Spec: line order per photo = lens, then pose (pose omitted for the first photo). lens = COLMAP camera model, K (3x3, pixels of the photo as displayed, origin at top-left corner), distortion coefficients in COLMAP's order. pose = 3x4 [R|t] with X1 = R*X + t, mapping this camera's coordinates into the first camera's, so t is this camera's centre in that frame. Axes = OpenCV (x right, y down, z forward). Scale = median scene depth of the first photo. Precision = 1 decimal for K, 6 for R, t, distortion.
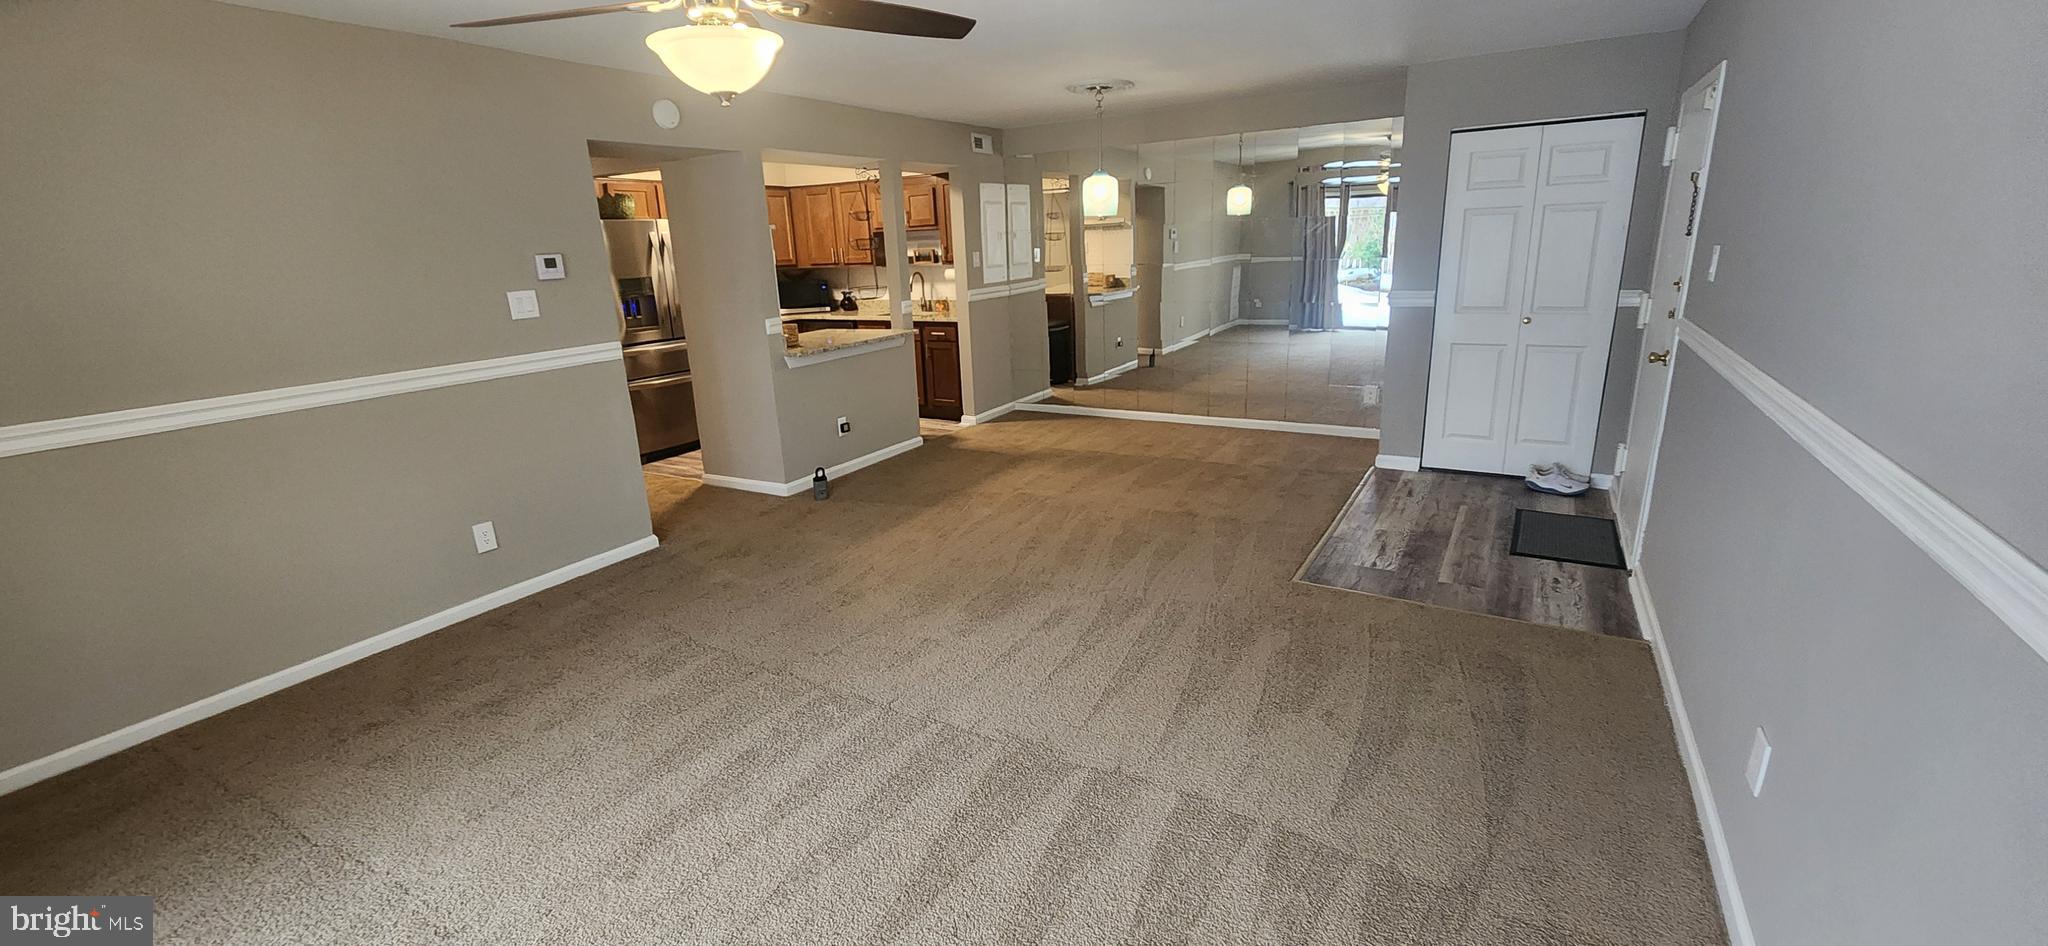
lens RADIAL K [[834.6, 0, 1024.3], [0, 834.6, 468.2], [0, 0, 1]] dist [0.011935, -0.006336]
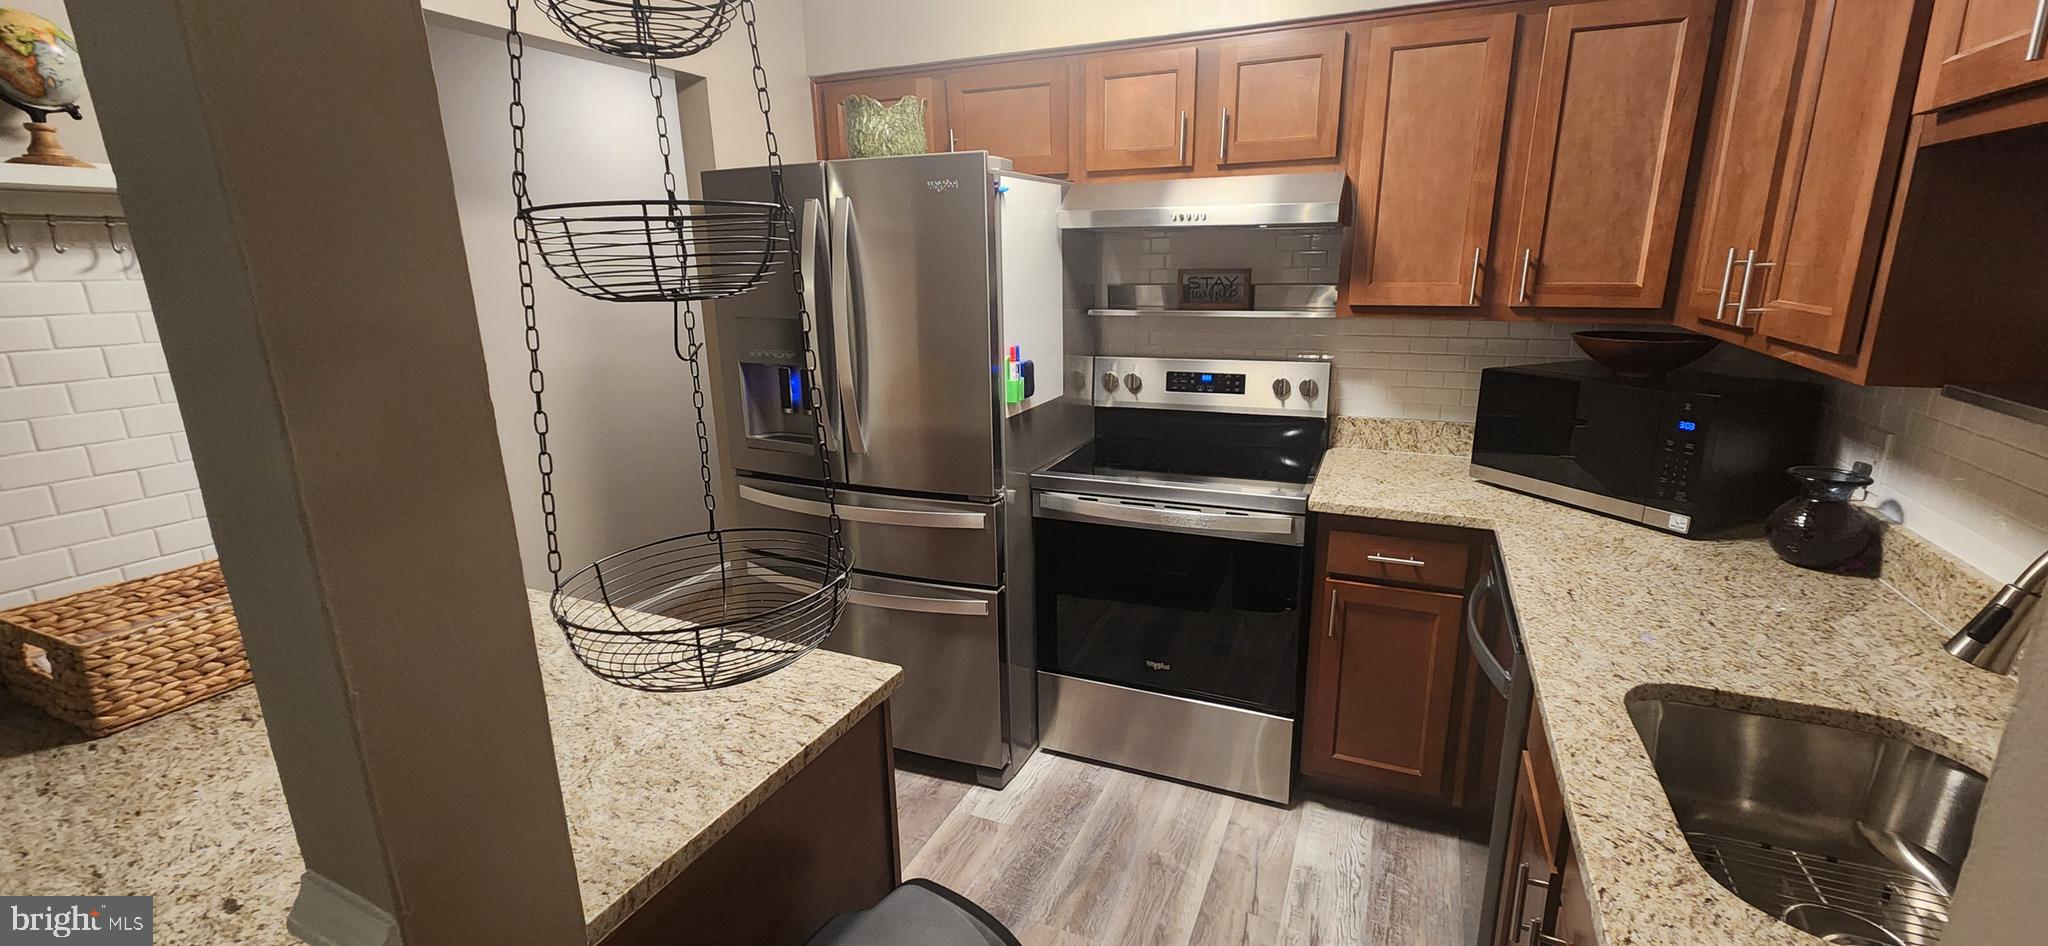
lens RADIAL K [[839.3, 0, 1024.0], [0, 839.3, 473.0], [0, 0, 1]] dist [0.019096, -0.009575]
pose [[0.098747, 0.288949, -0.952238, -0.076793], [-0.250589, 0.933298, 0.257216, -0.380969], [0.963044, 0.213221, 0.164568, 1.395937]]
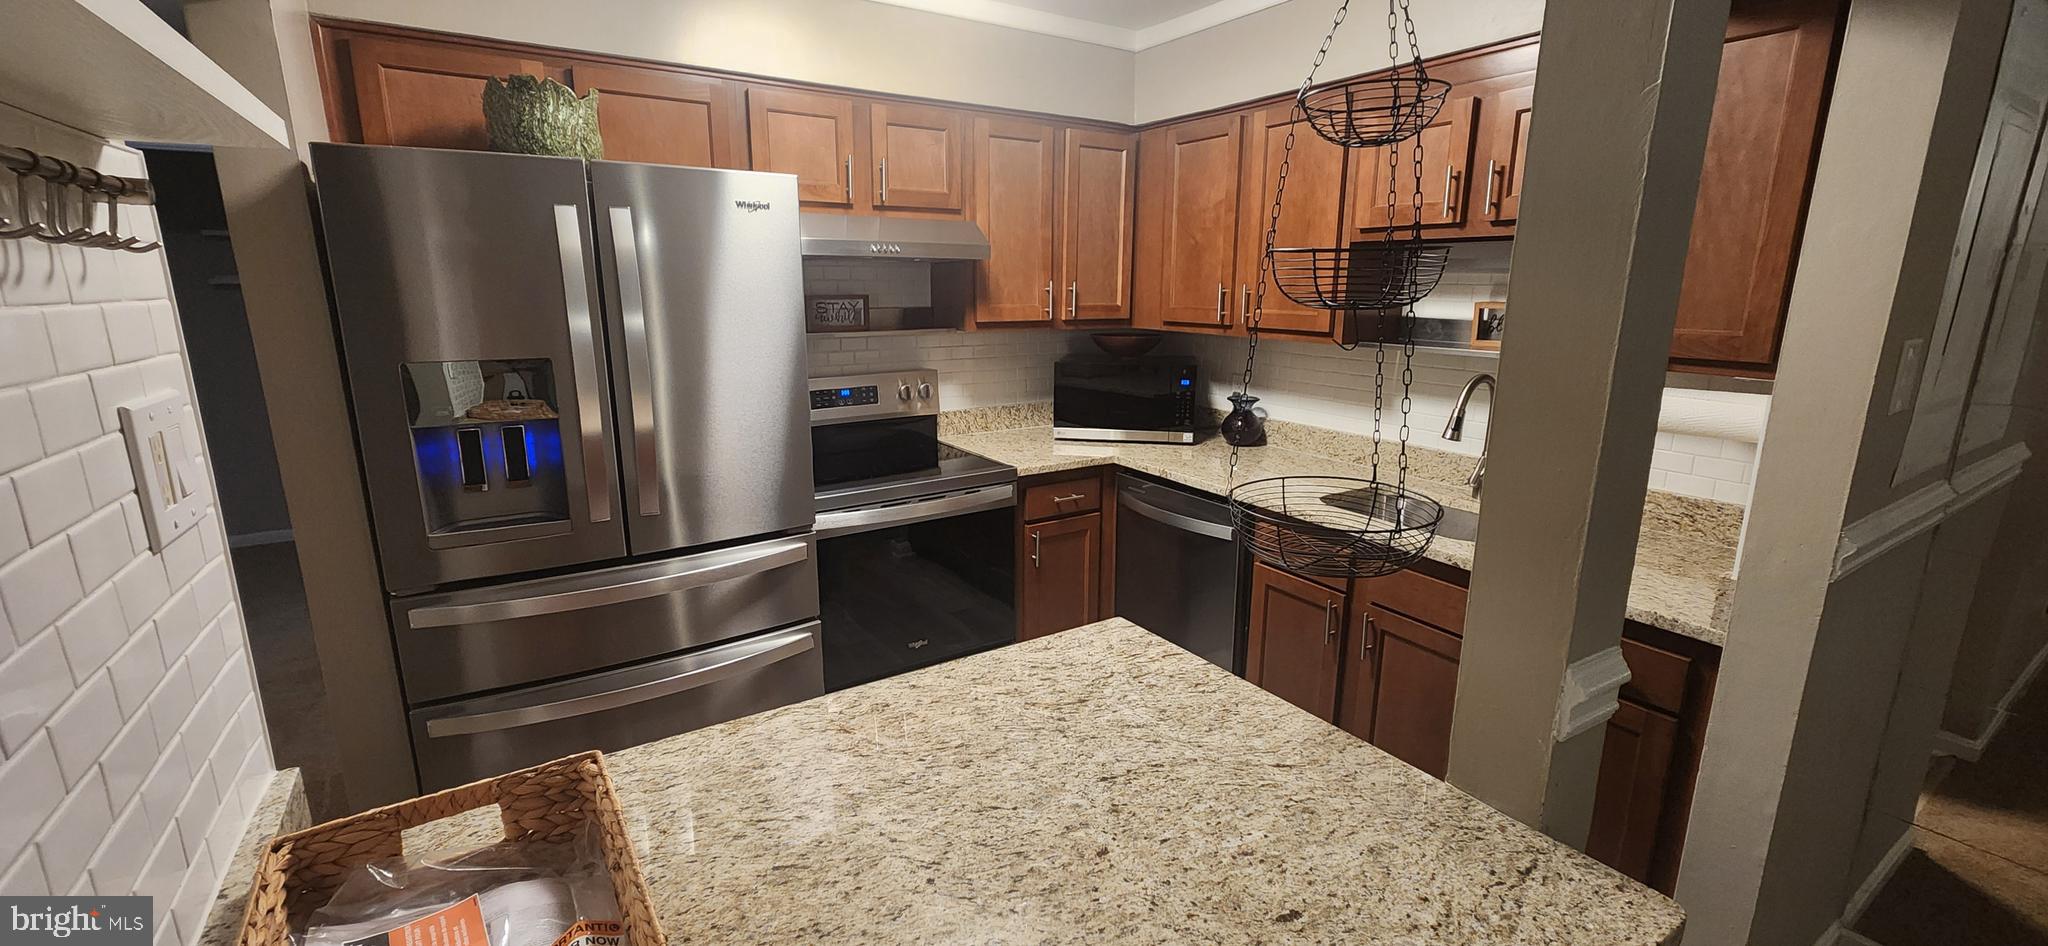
lens RADIAL K [[834.6, 0, 1024.3], [0, 834.6, 468.2], [0, 0, 1]] dist [0.011935, -0.006336]
pose [[0.884169, 0.144580, -0.444232, -0.223898], [-0.159730, 0.987155, 0.003365, -0.291251], [0.439012, 0.067982, 0.895905, 1.090685]]
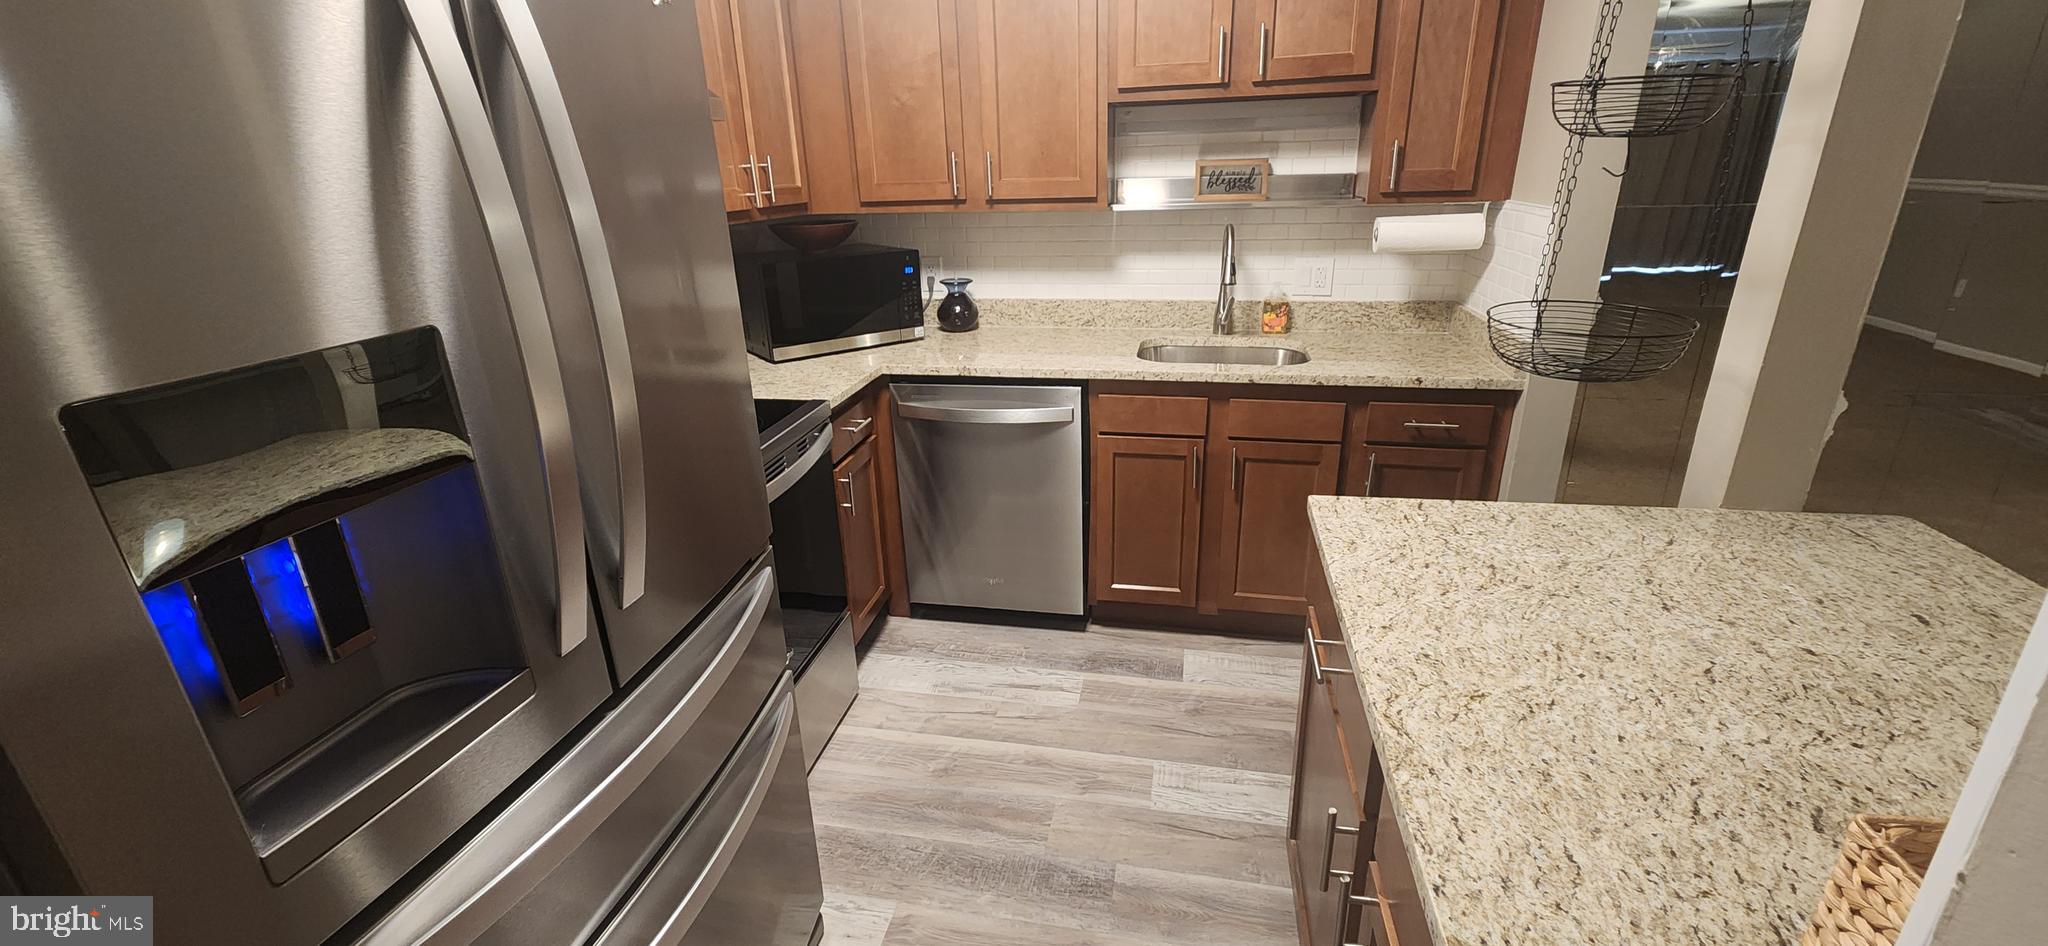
lens RADIAL K [[829.2, 0, 1026.1], [0, 829.2, 469.7], [0, 0, 1]] dist [0.015047, -0.007699]
pose [[0.947986, -0.099572, 0.302339, -0.532874], [0.075031, 0.992951, 0.091757, -0.284285], [-0.309344, -0.064300, 0.948774, 1.145541]]
